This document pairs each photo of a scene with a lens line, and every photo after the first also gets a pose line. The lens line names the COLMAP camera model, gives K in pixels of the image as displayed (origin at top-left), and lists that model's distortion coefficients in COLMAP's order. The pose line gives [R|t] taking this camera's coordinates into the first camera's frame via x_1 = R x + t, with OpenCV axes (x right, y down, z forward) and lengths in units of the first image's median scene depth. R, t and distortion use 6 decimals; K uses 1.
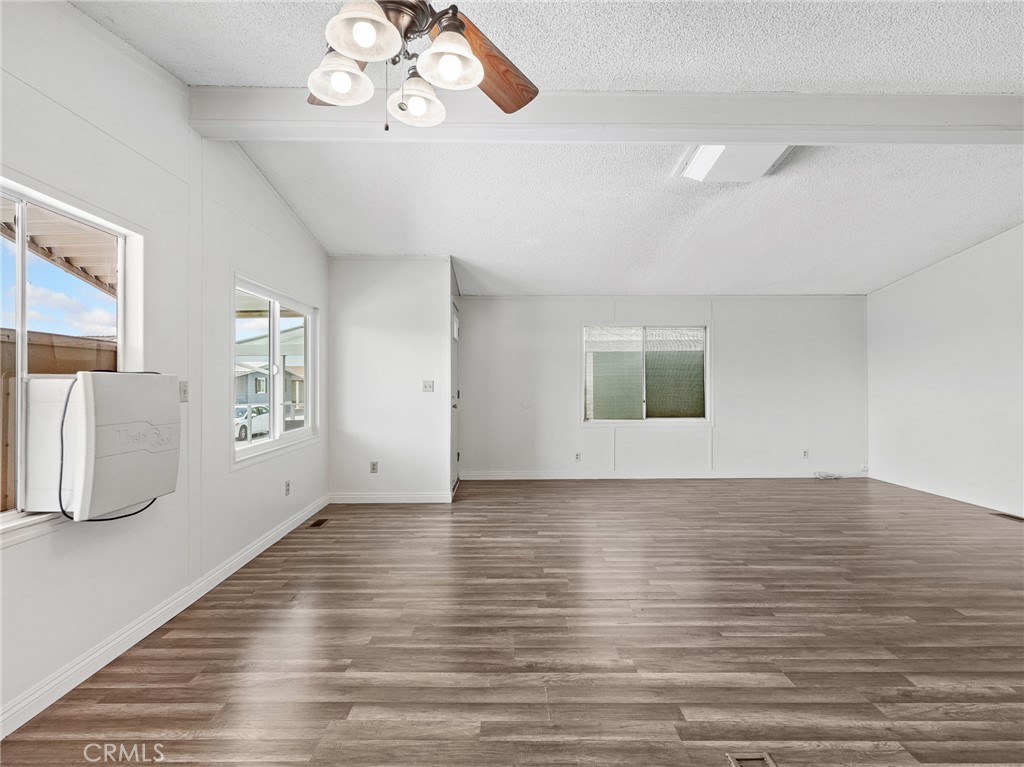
lens RADIAL K [[526.9, 0, 519.6], [0, 526.9, 382.3], [0, 0, 1]] dist [-0.001996, 0.001281]
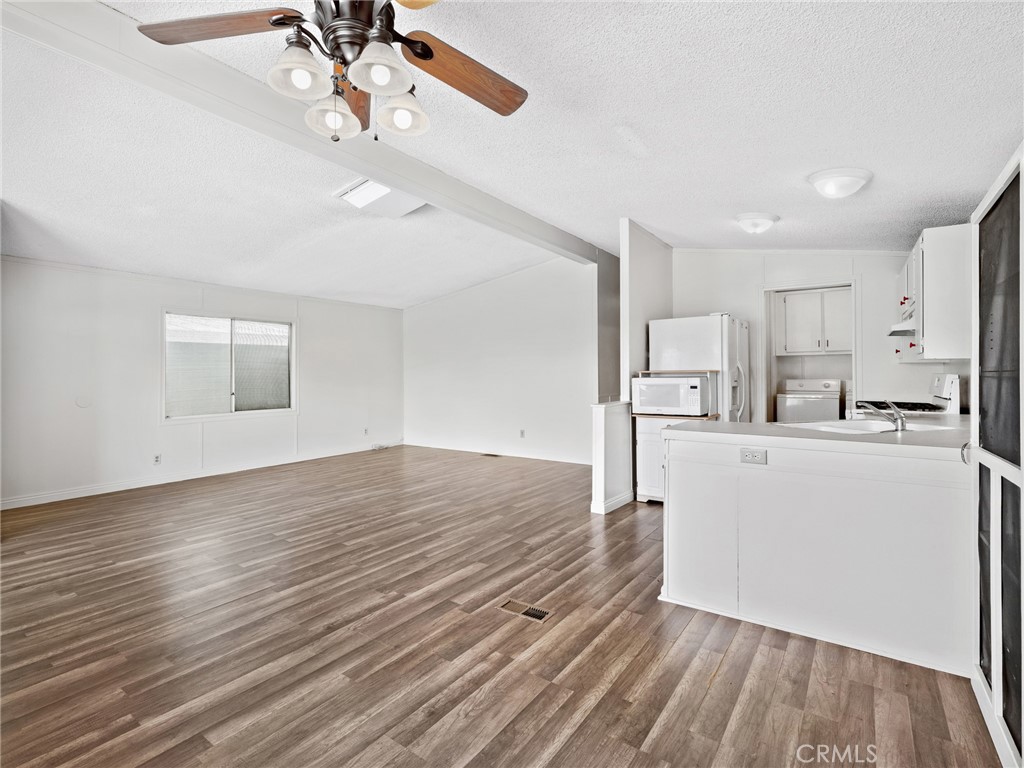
lens RADIAL K [[505.3, 0, 514.4], [0, 505.3, 380.9], [0, 0, 1]] dist [0.000408, 0.000689]
pose [[0.567386, -0.012824, 0.823352, -0.646080], [0.005270, 0.999915, 0.011943, 0.006128], [-0.823435, -0.002437, 0.567406, 0.073393]]
